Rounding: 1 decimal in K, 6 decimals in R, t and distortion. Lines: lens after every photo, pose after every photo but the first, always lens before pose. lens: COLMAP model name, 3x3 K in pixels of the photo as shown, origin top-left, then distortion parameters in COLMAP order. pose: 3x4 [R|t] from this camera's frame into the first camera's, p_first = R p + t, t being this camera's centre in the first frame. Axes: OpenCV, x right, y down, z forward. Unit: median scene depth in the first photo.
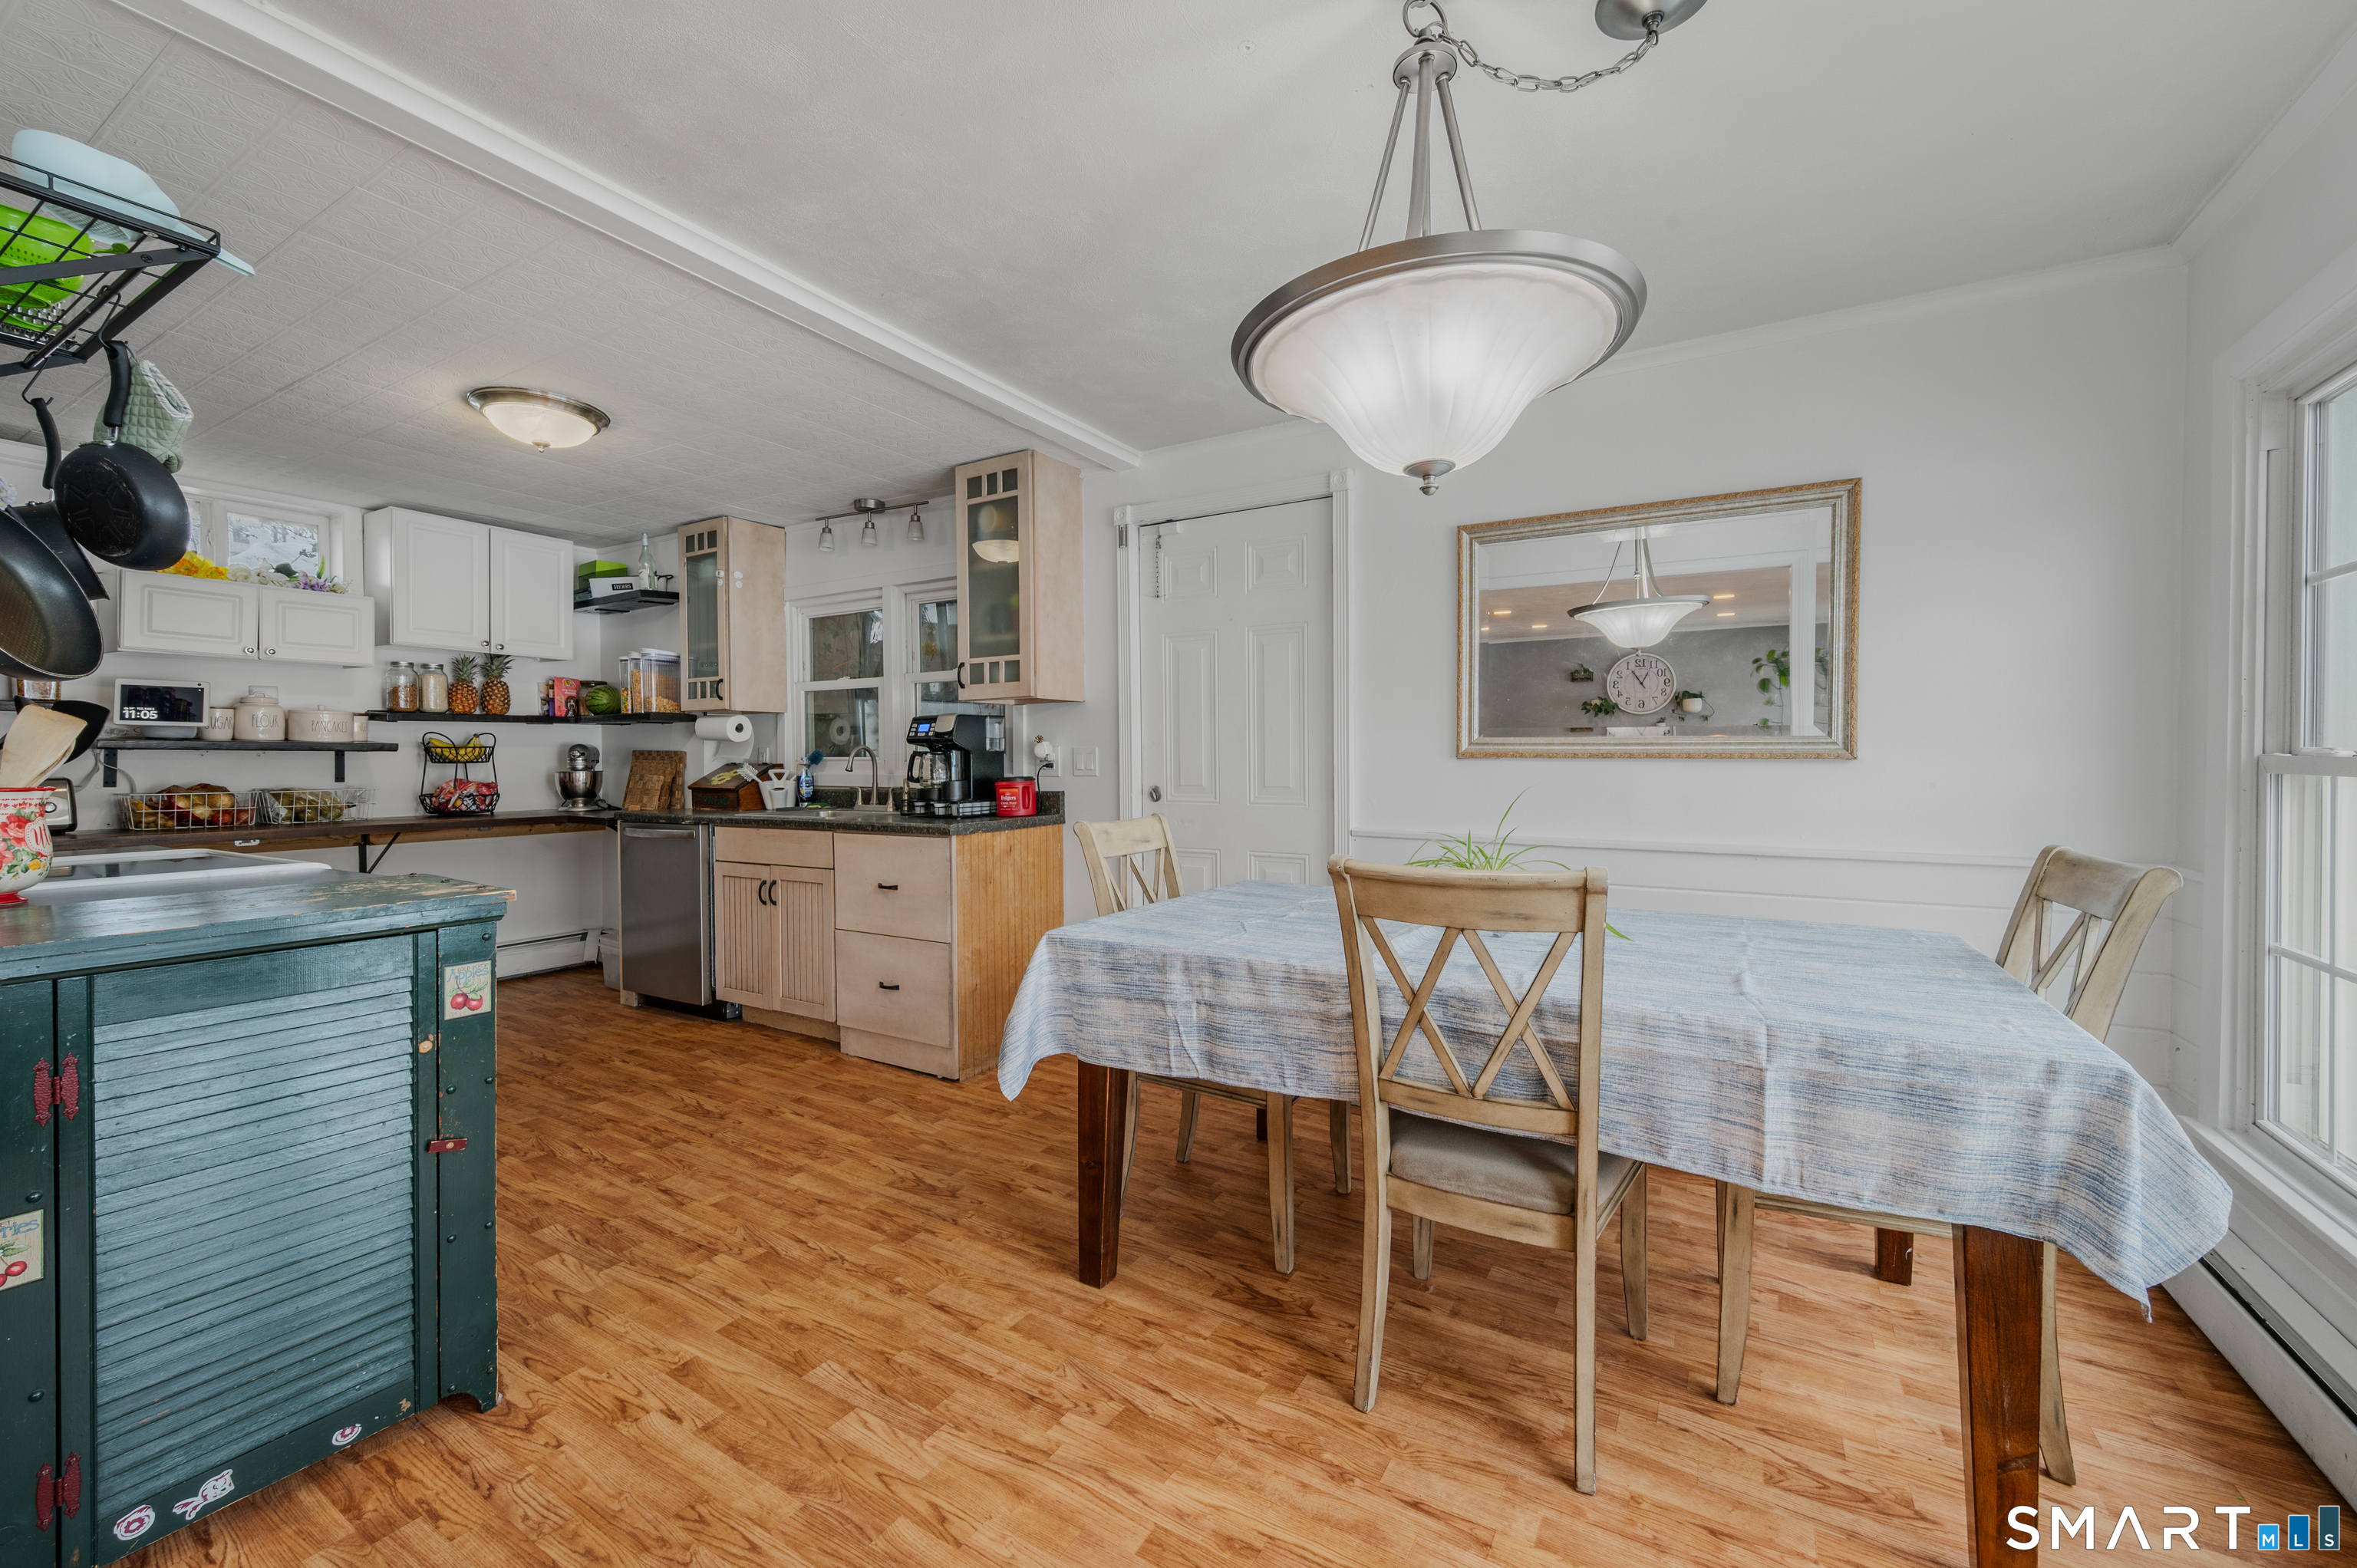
lens RADIAL K [[939.2, 0, 1177.7], [0, 939.2, 774.4], [0, 0, 1]] dist [-0.000739, 0.000108]
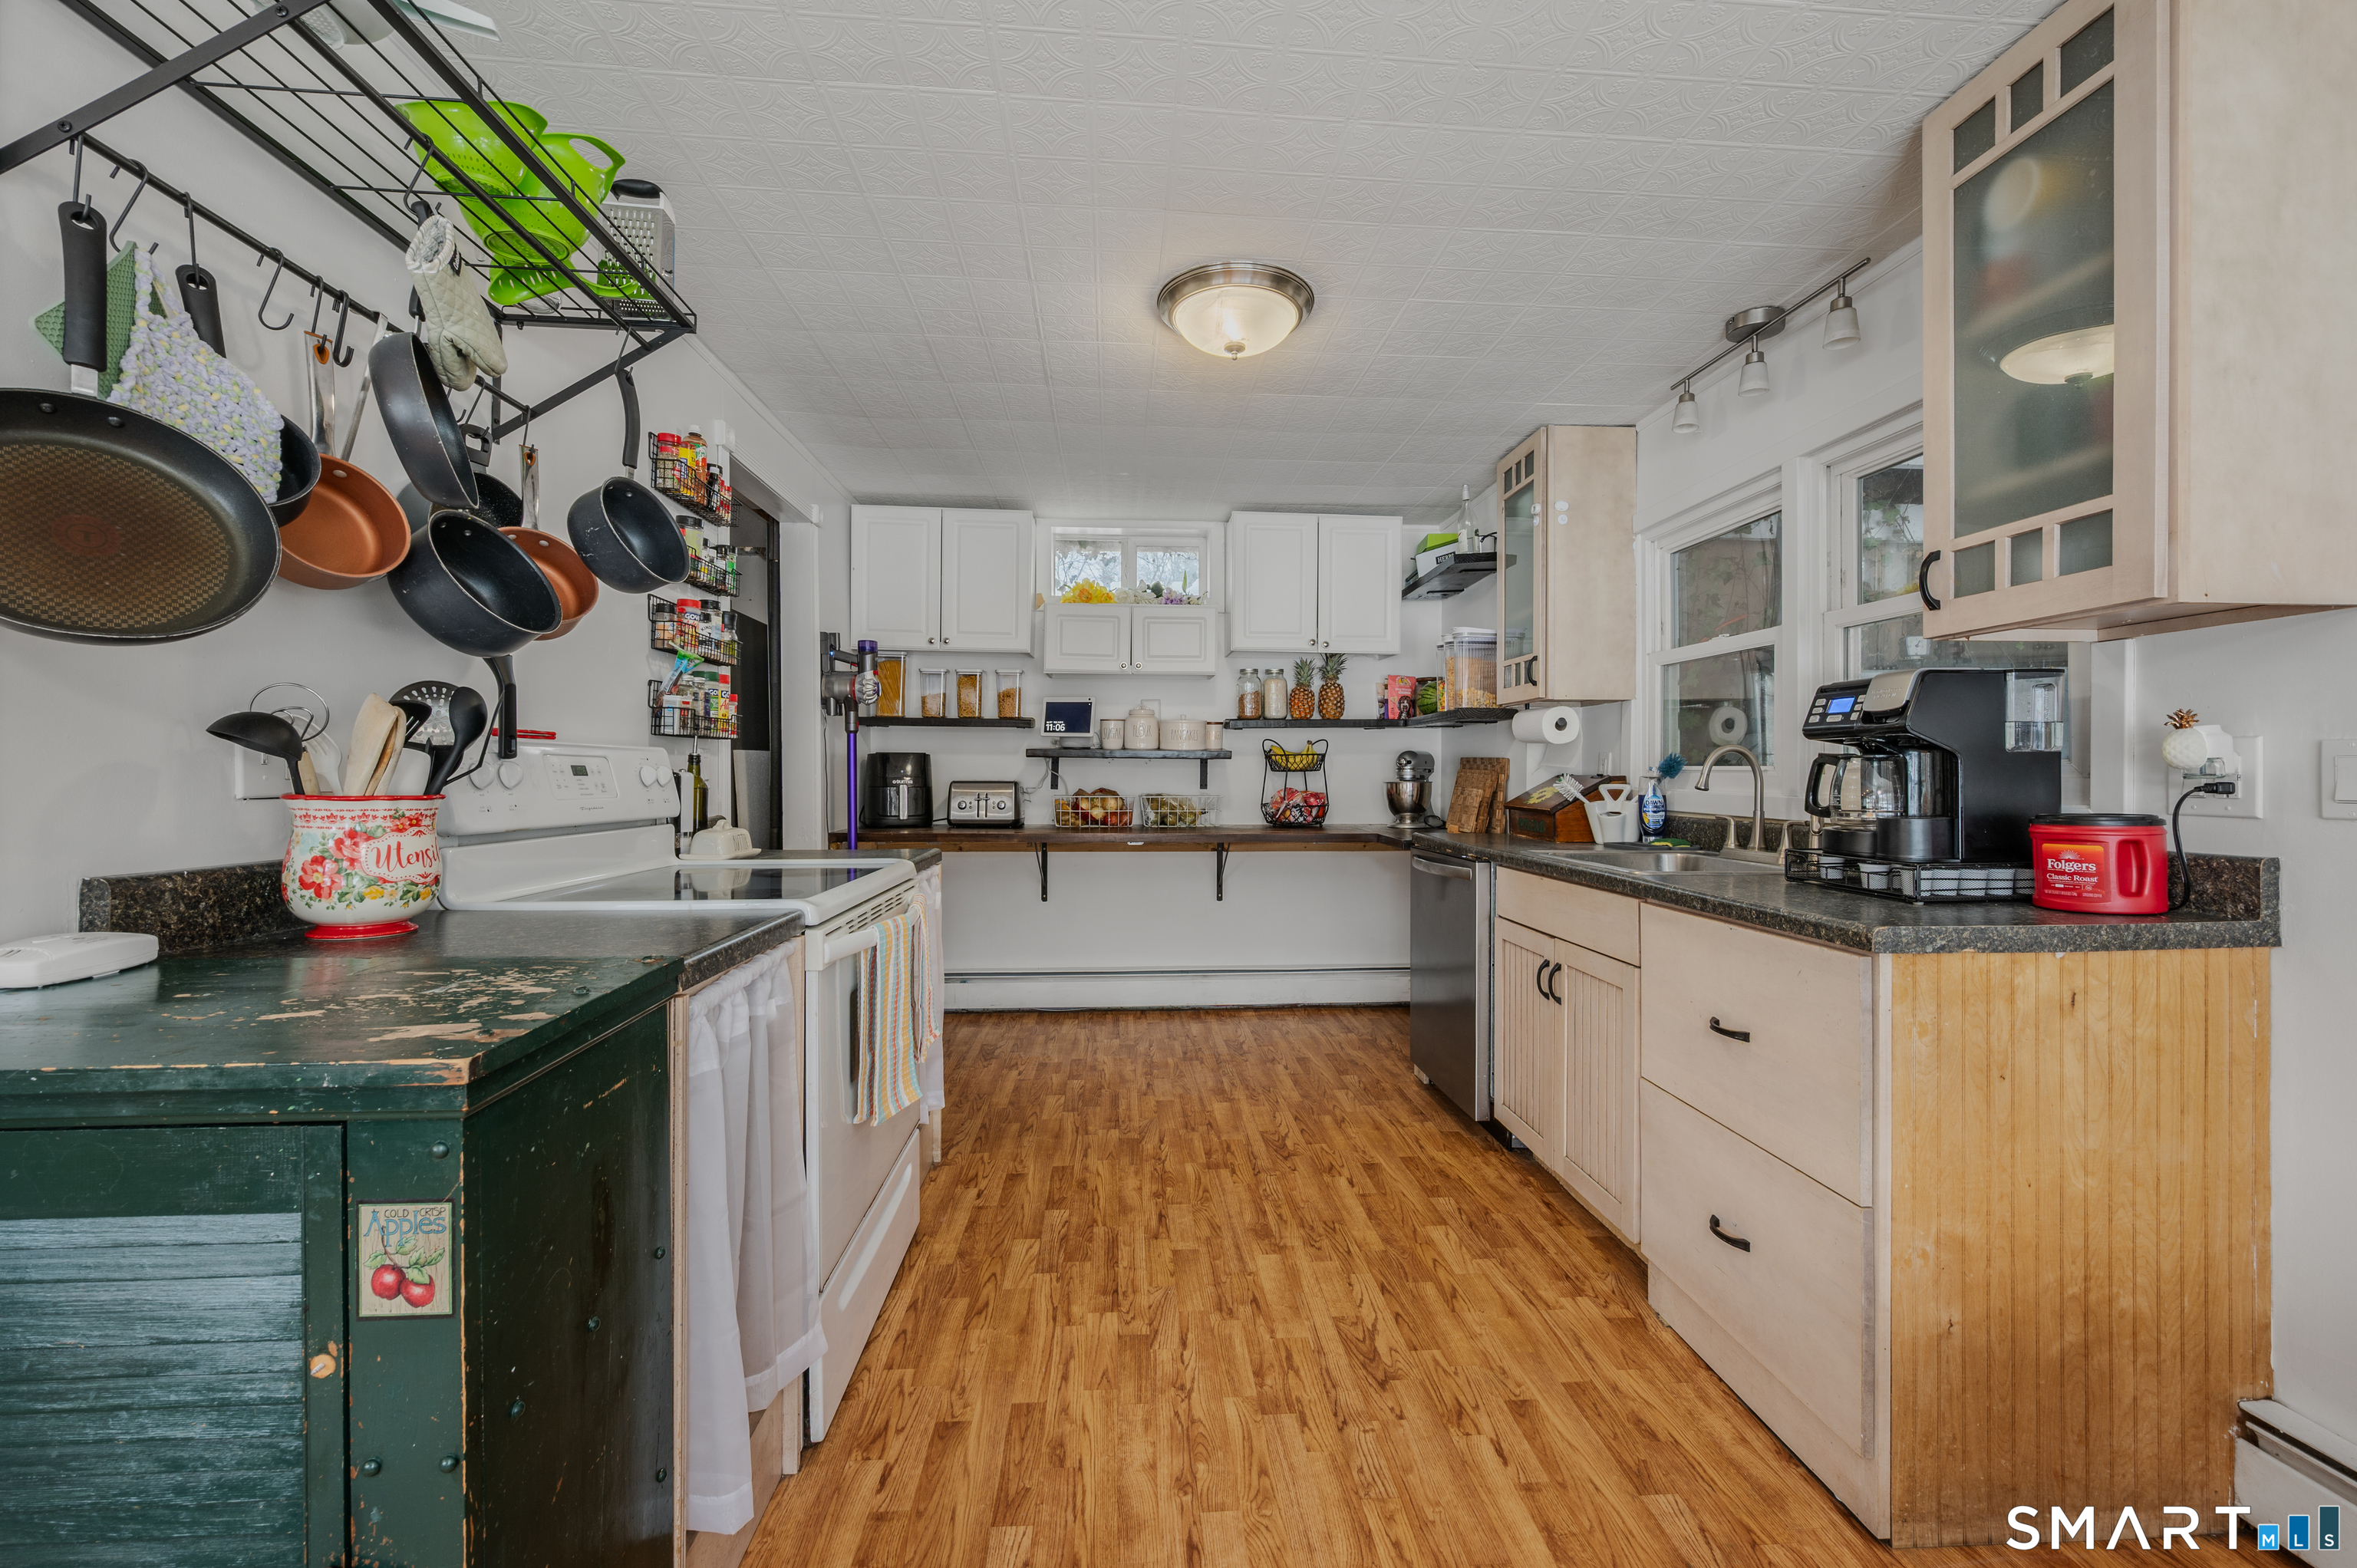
lens RADIAL K [[939.2, 0, 1177.7], [0, 939.2, 774.4], [0, 0, 1]] dist [-0.000739, 0.000108]
pose [[0.575094, 0.009591, -0.818031, -0.065883], [-0.019110, 0.999816, -0.001713, -0.006131], [0.817864, 0.016618, 0.575171, 0.420186]]
